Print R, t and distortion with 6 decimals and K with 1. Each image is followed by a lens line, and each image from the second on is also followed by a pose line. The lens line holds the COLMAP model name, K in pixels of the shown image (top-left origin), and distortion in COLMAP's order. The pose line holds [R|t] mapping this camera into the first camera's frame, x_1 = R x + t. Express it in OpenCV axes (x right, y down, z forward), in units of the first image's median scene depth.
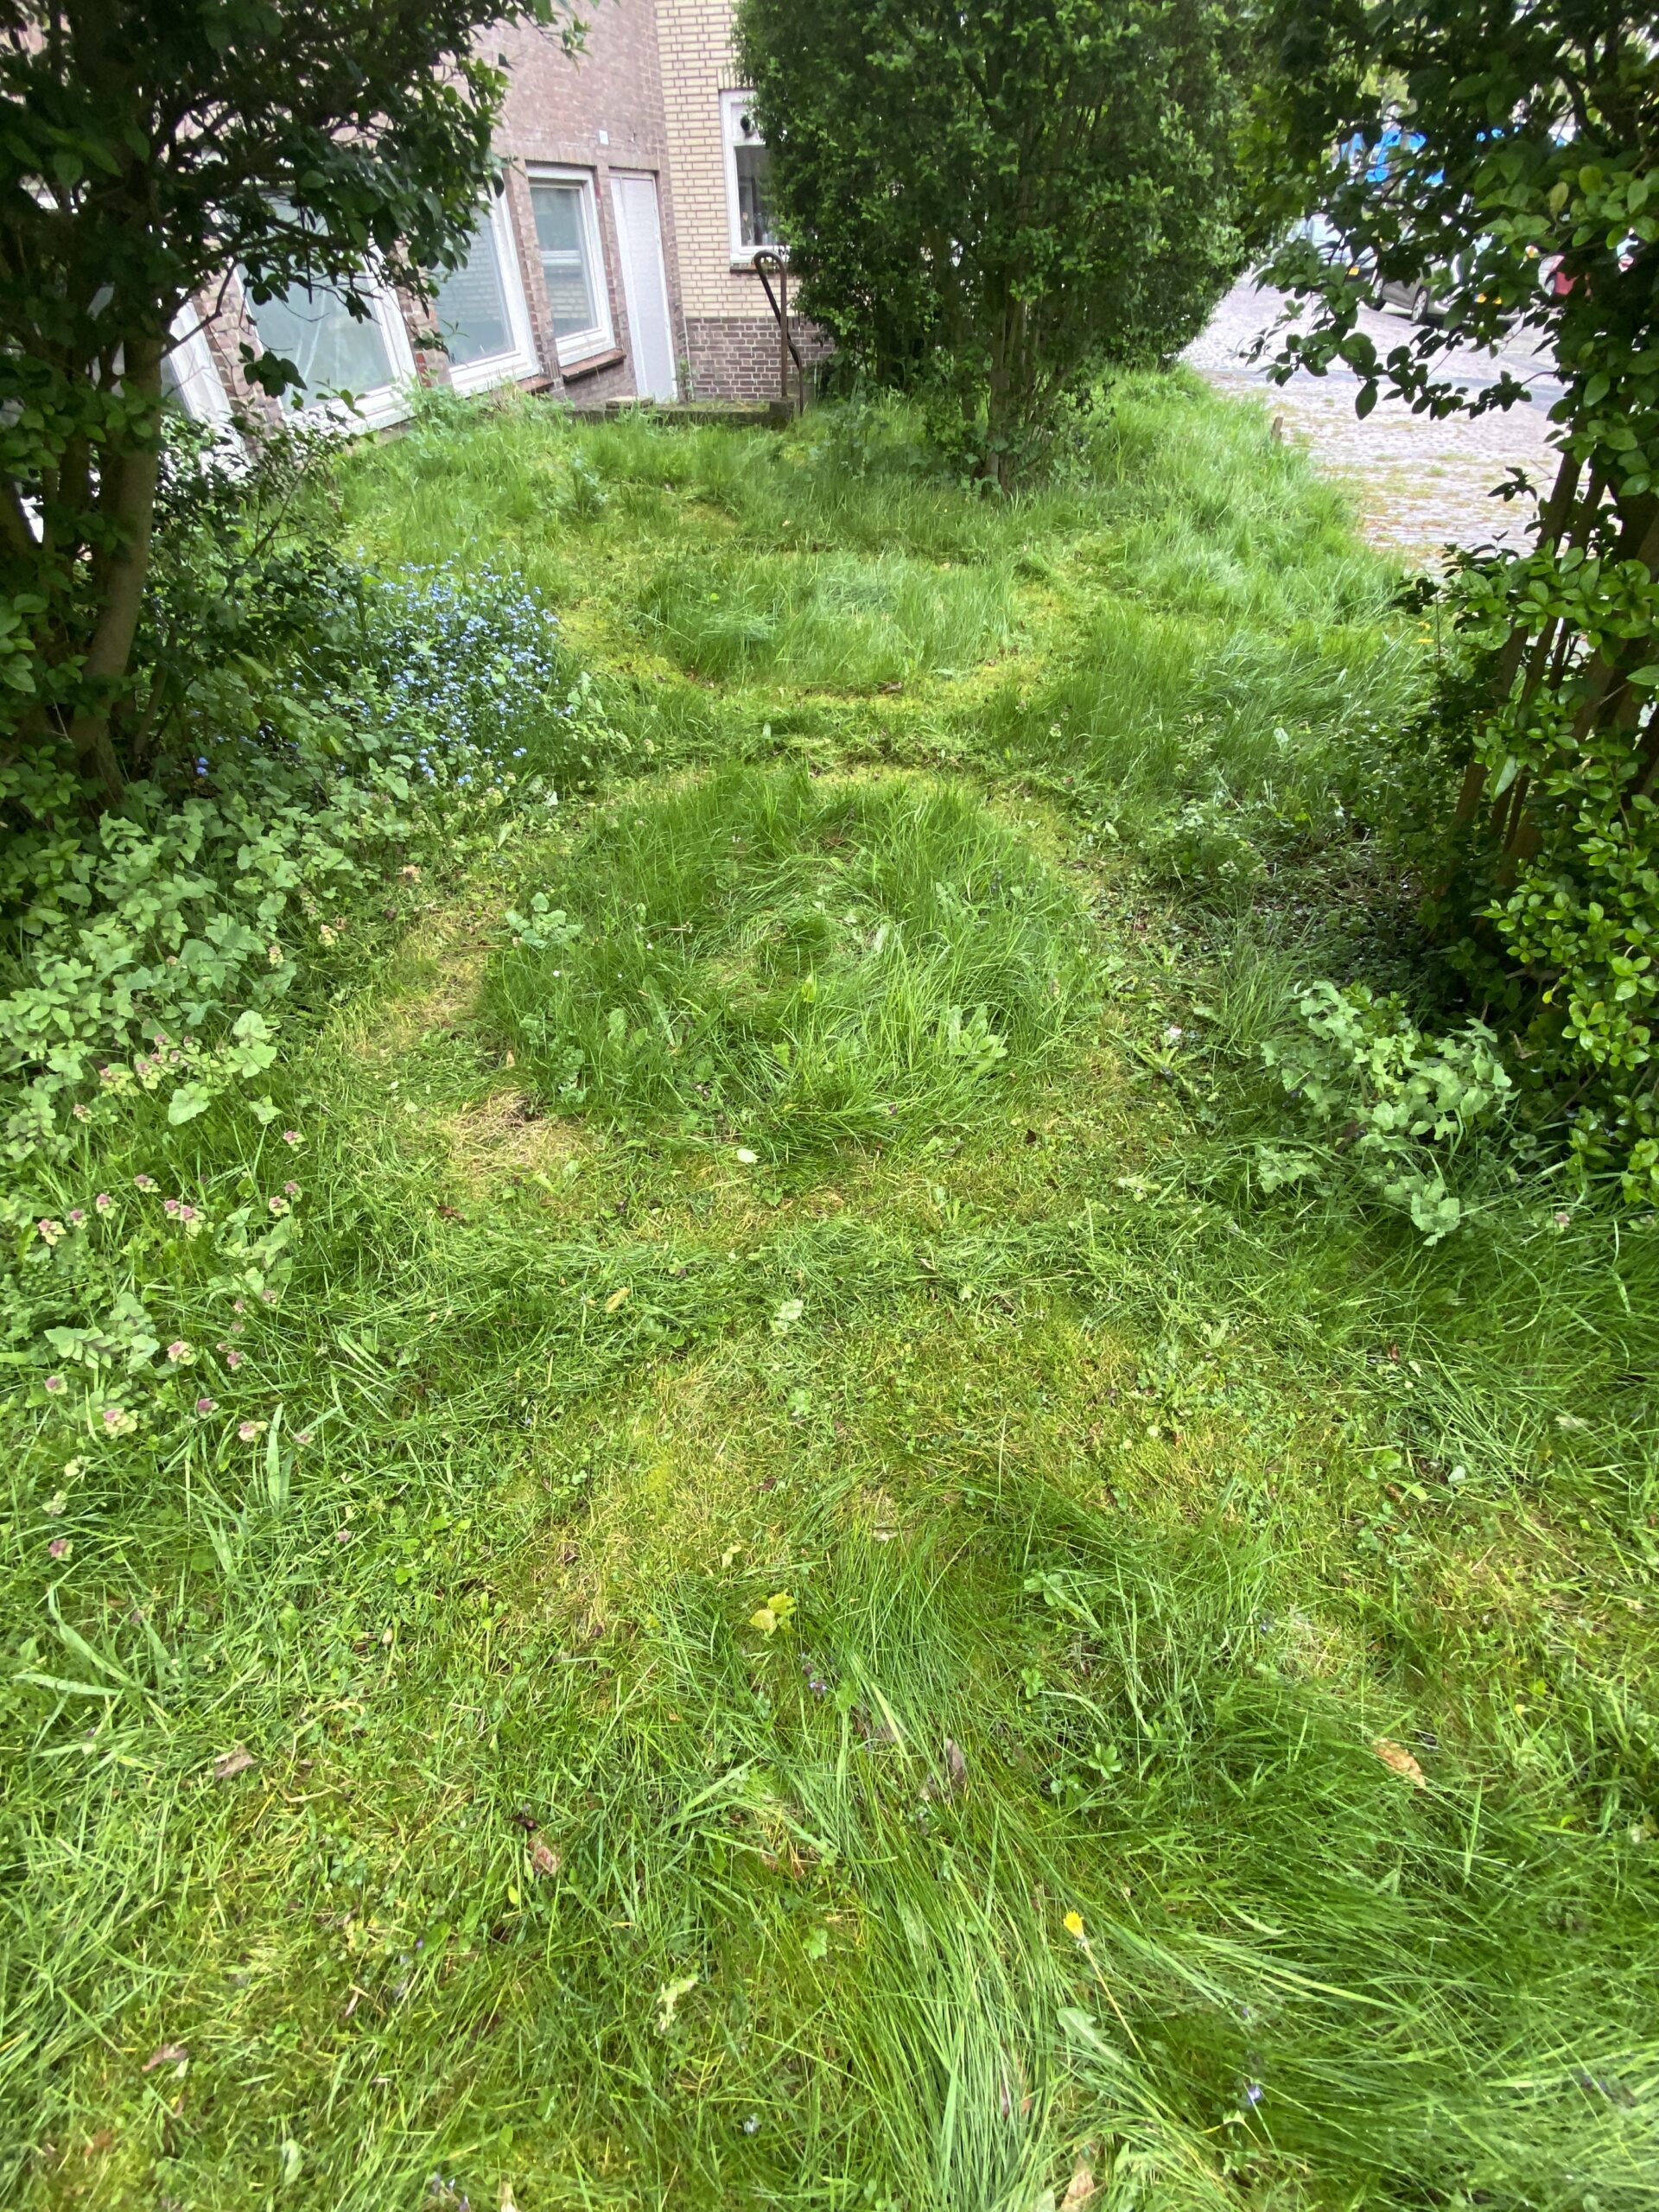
lens RADIAL K [[887.0, 0, 838.0], [0, 887.0, 1103.1], [0, 0, 1]] dist [0.023492, -0.021949]
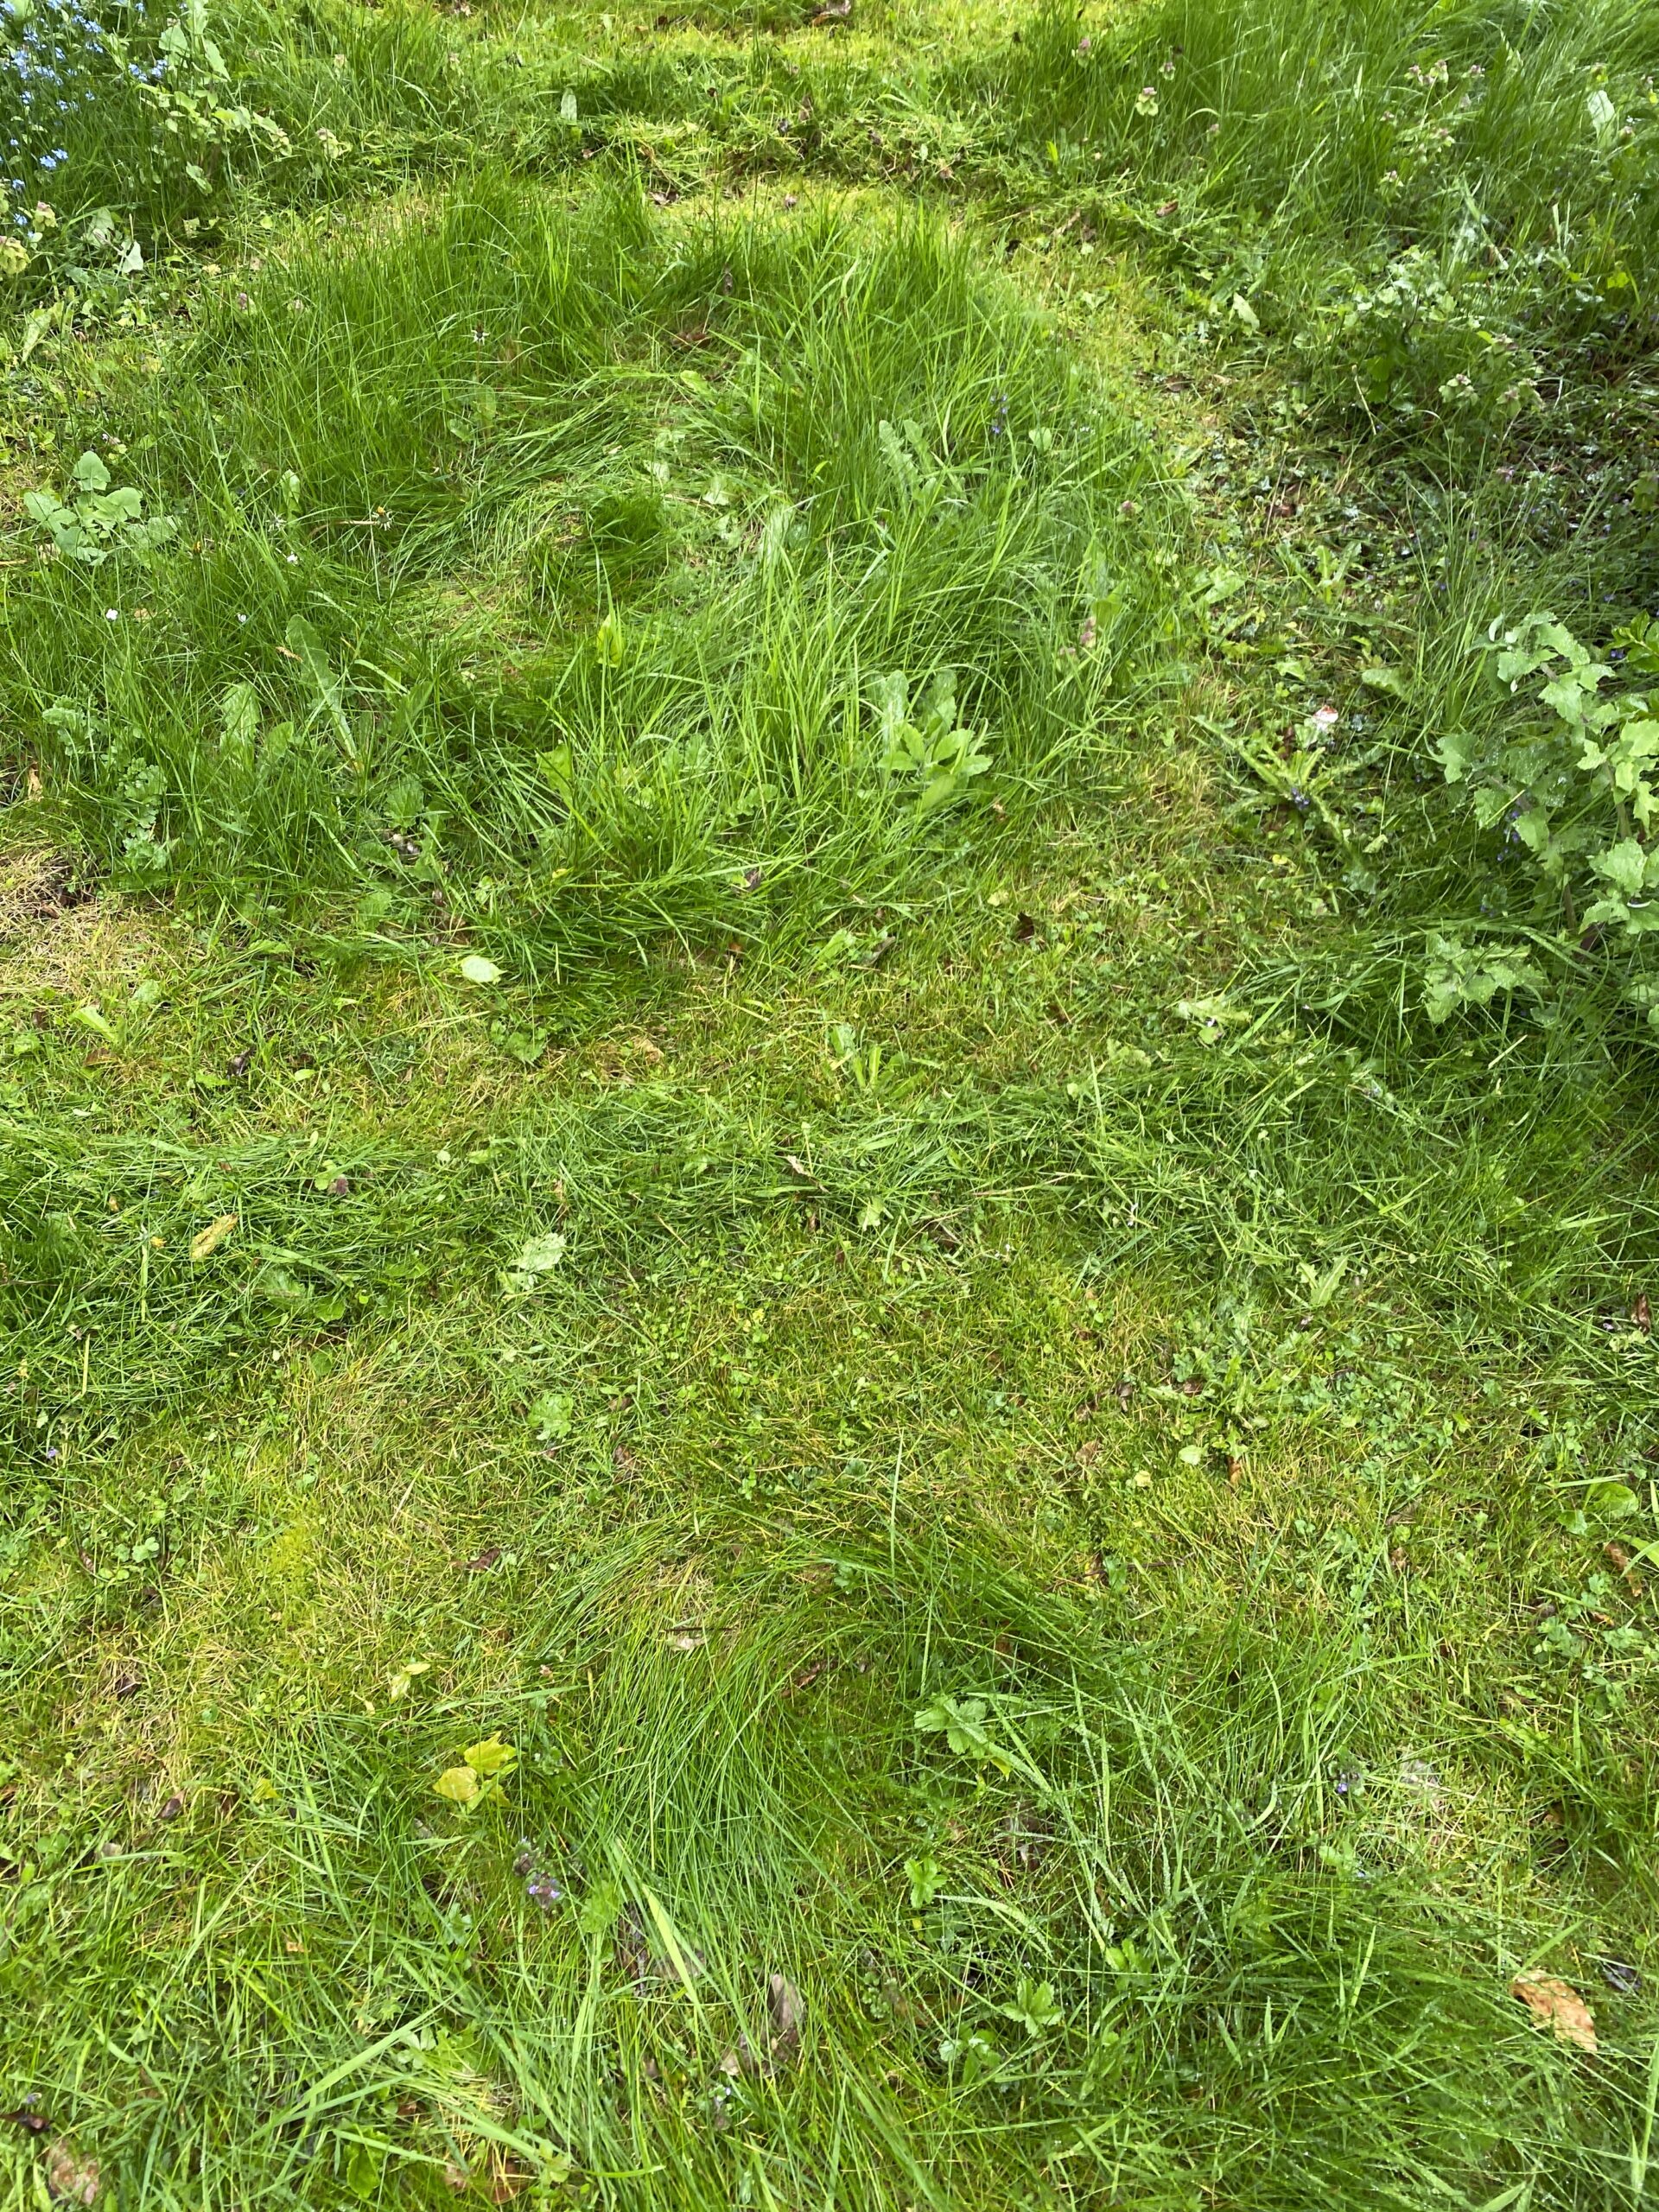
lens RADIAL K [[1681.9, 0, 831.1], [0, 1681.9, 1087.3], [0, 0, 1]] dist [0.032767, -0.030655]
pose [[0.999919, -0.012656, 0.001578, 0.121088], [0.012352, 0.991777, 0.127384, 0.005751], [-0.003177, -0.127354, 0.991852, -0.005138]]
